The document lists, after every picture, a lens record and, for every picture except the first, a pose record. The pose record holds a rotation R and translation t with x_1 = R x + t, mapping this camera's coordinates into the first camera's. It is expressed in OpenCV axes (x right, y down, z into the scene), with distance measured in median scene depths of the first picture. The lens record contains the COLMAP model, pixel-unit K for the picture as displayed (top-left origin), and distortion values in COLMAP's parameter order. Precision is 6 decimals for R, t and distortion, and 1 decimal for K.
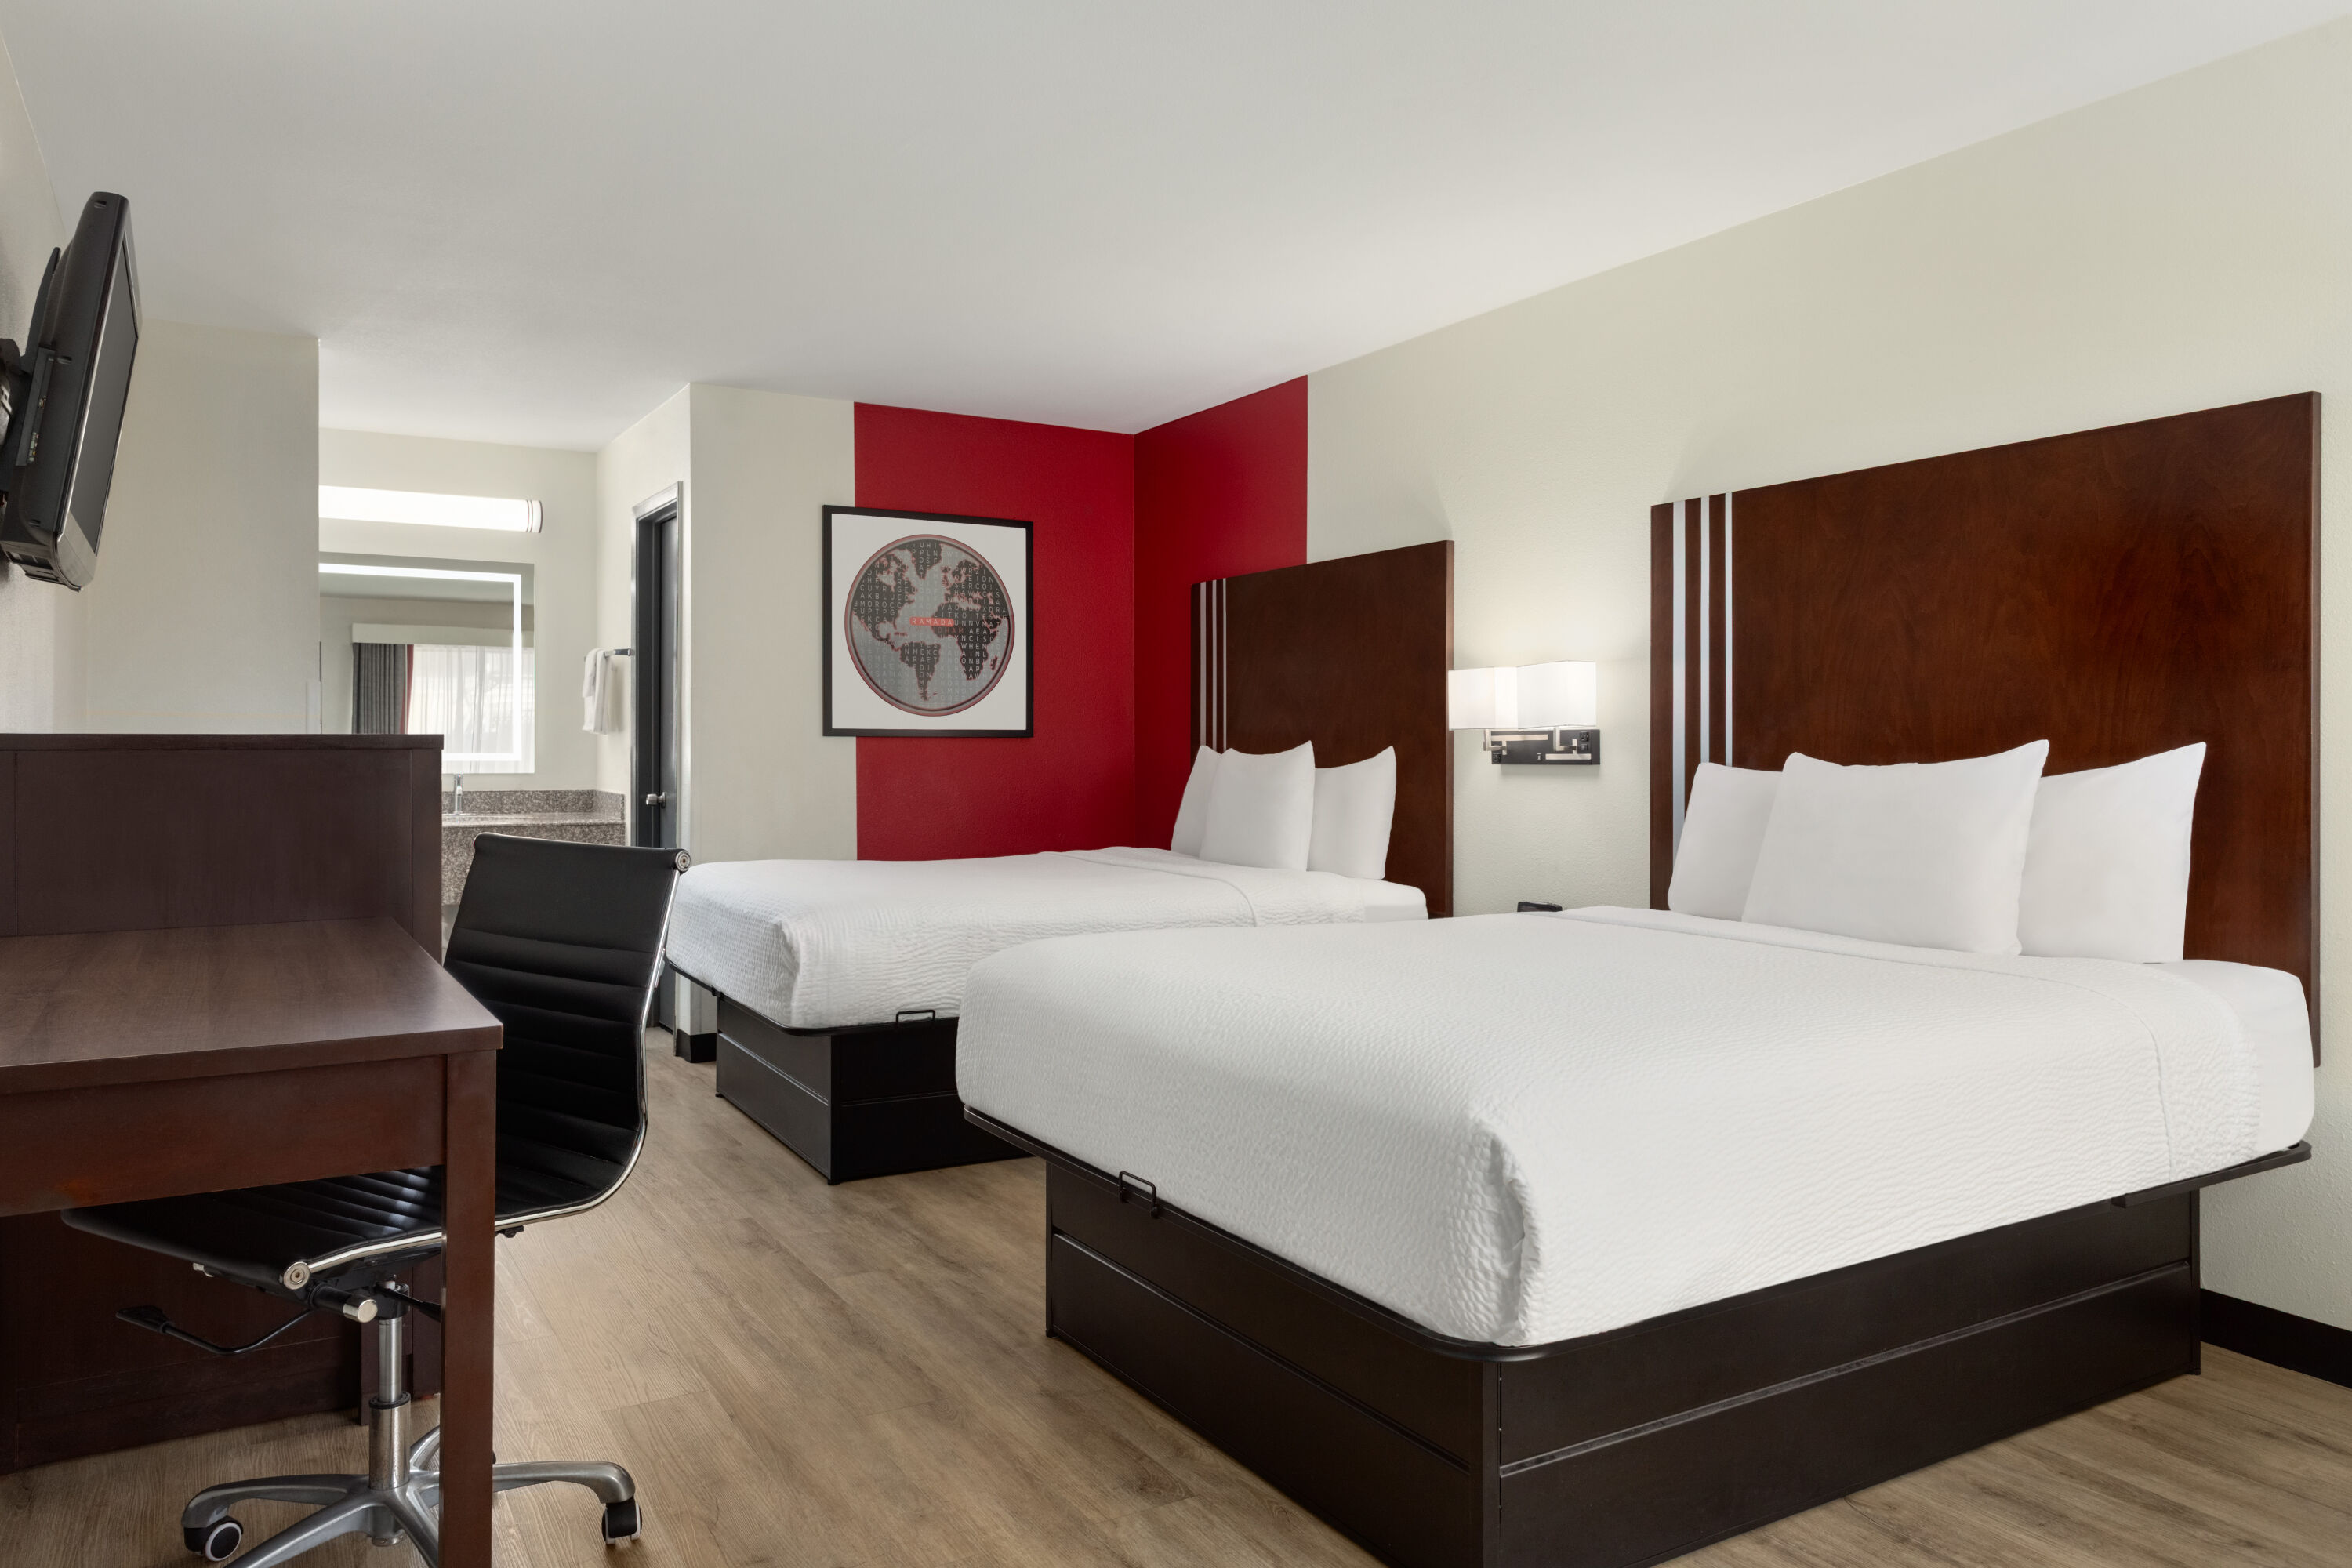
lens RADIAL K [[1618.9, 0, 1178.0], [0, 1618.9, 790.4], [0, 0, 1]] dist [0.005241, -0.001361]
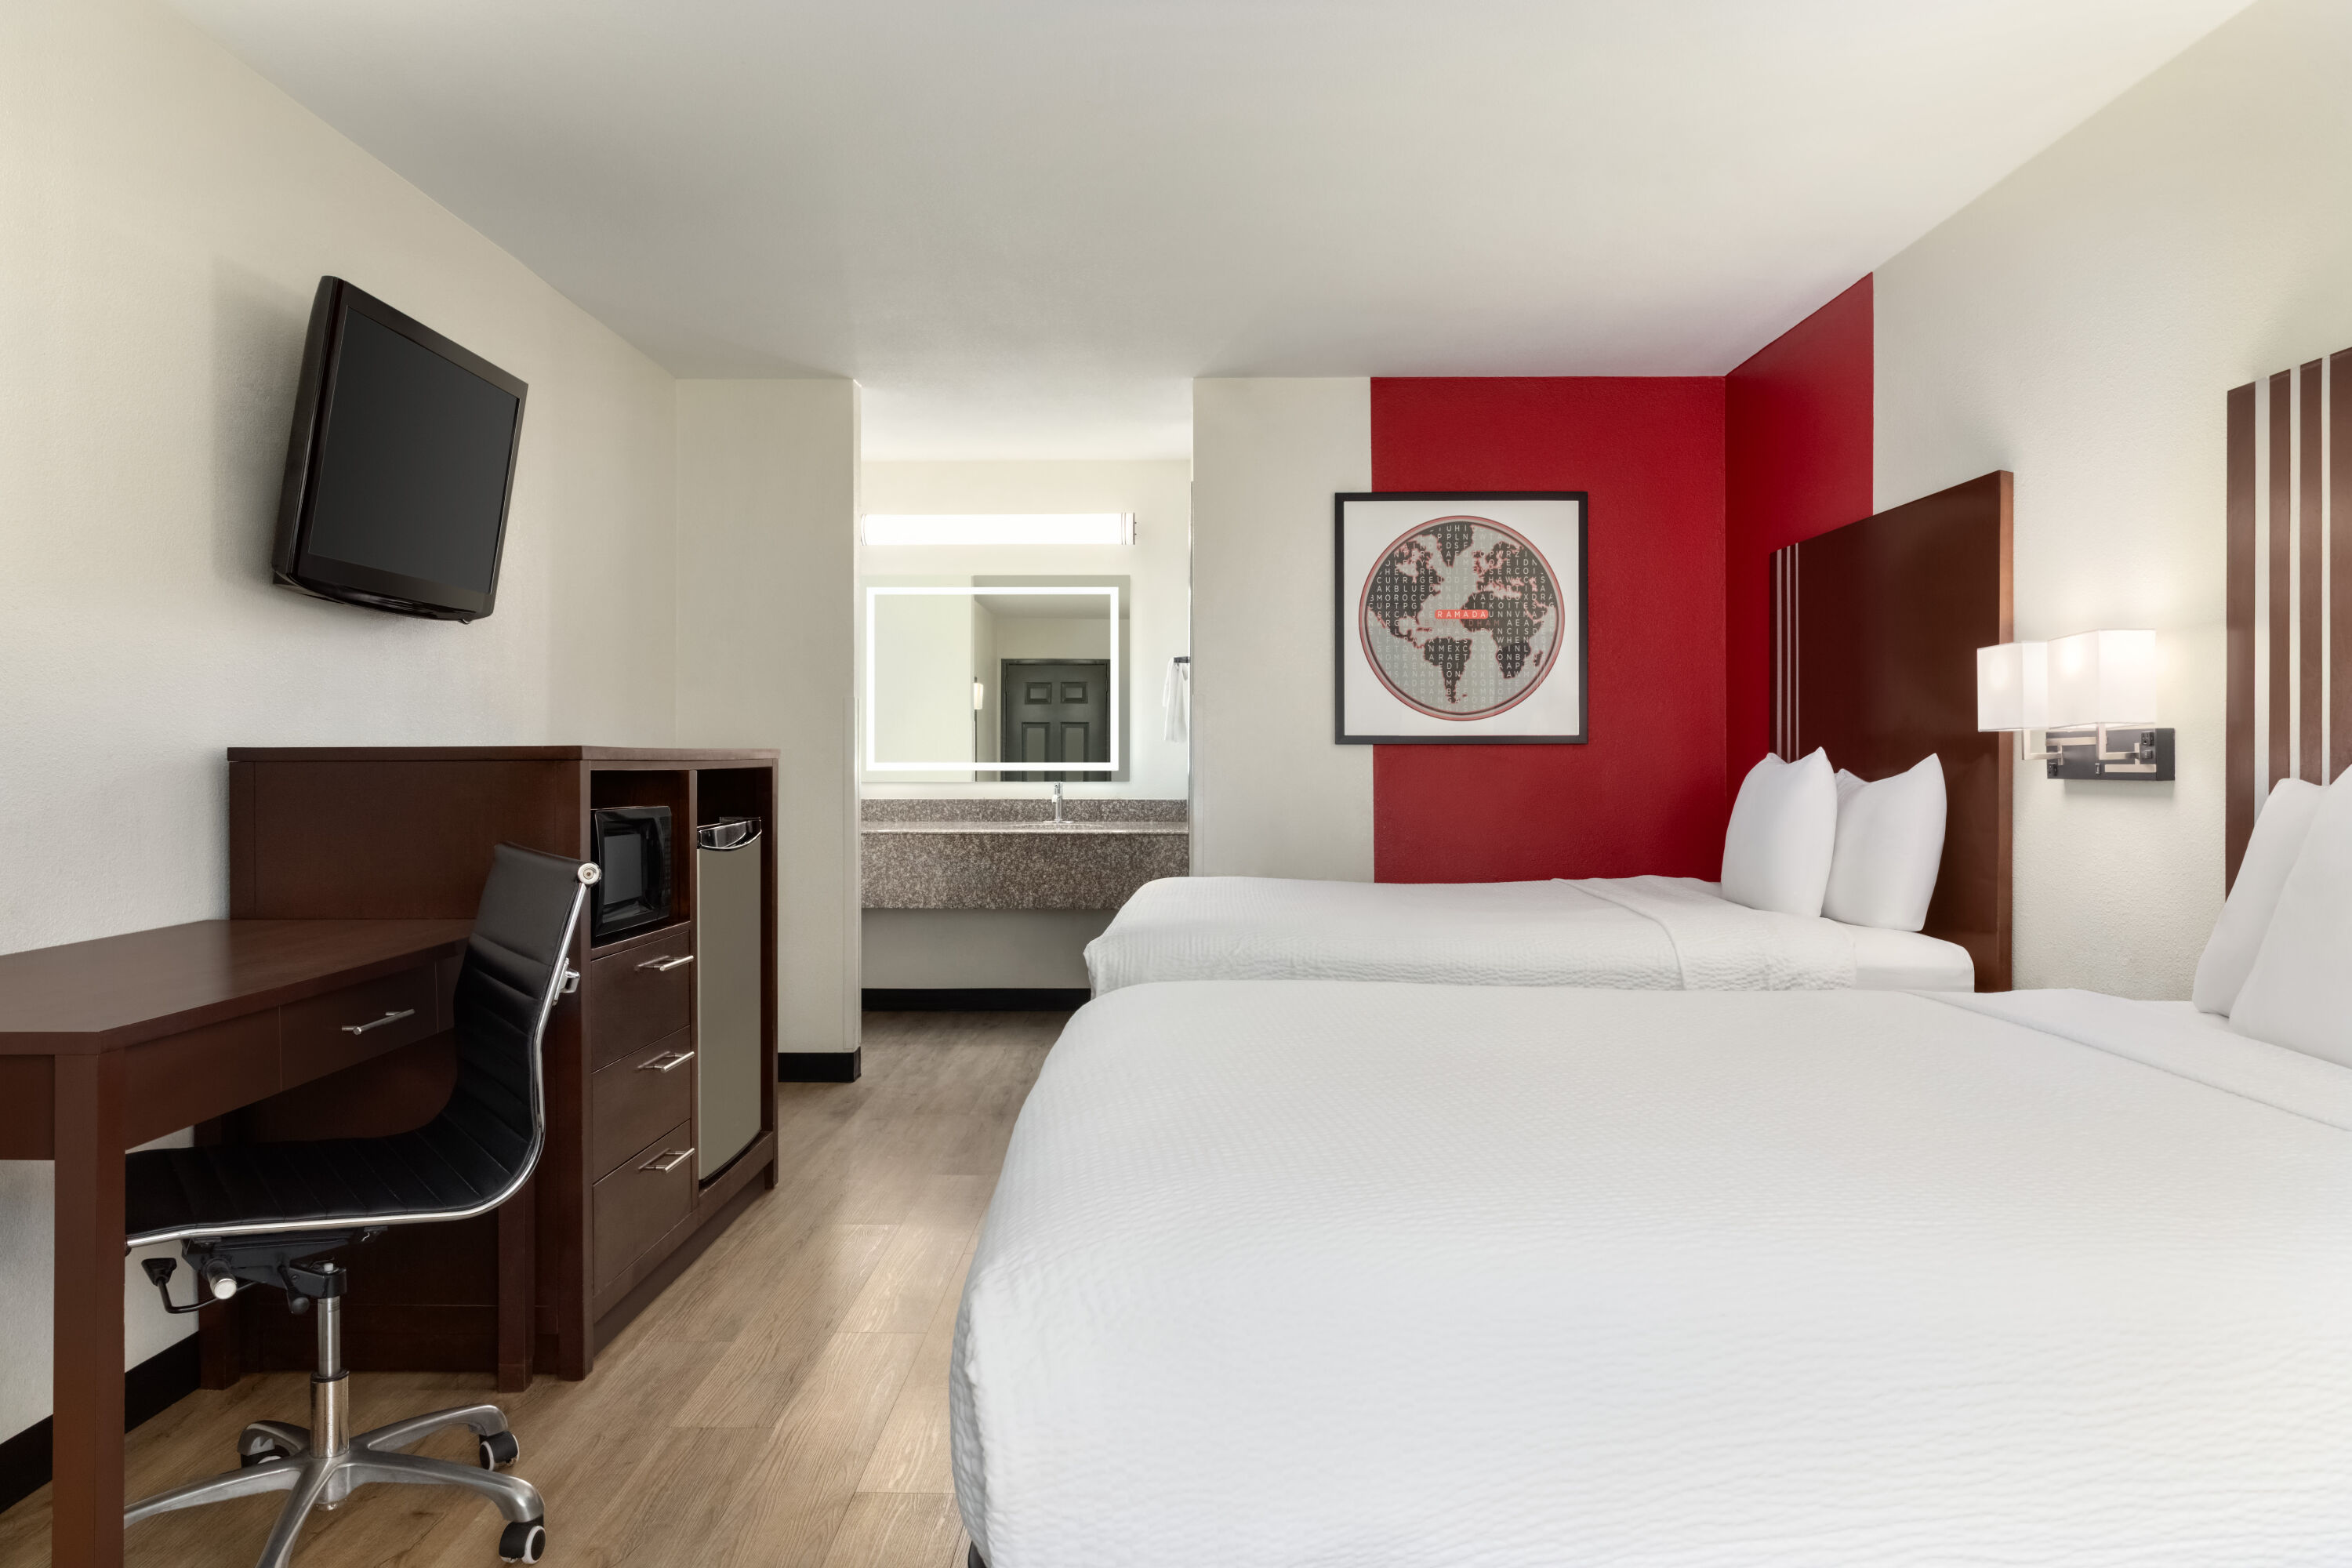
lens RADIAL K [[1690.5, 0, 1171.1], [0, 1690.5, 775.4], [0, 0, 1]] dist [-0.027496, 0.005215]
pose [[0.842601, 0.004753, -0.538518, 0.216659], [-0.013062, 0.999847, -0.011614, -0.003381], [0.538380, 0.016820, 0.842534, 0.142134]]
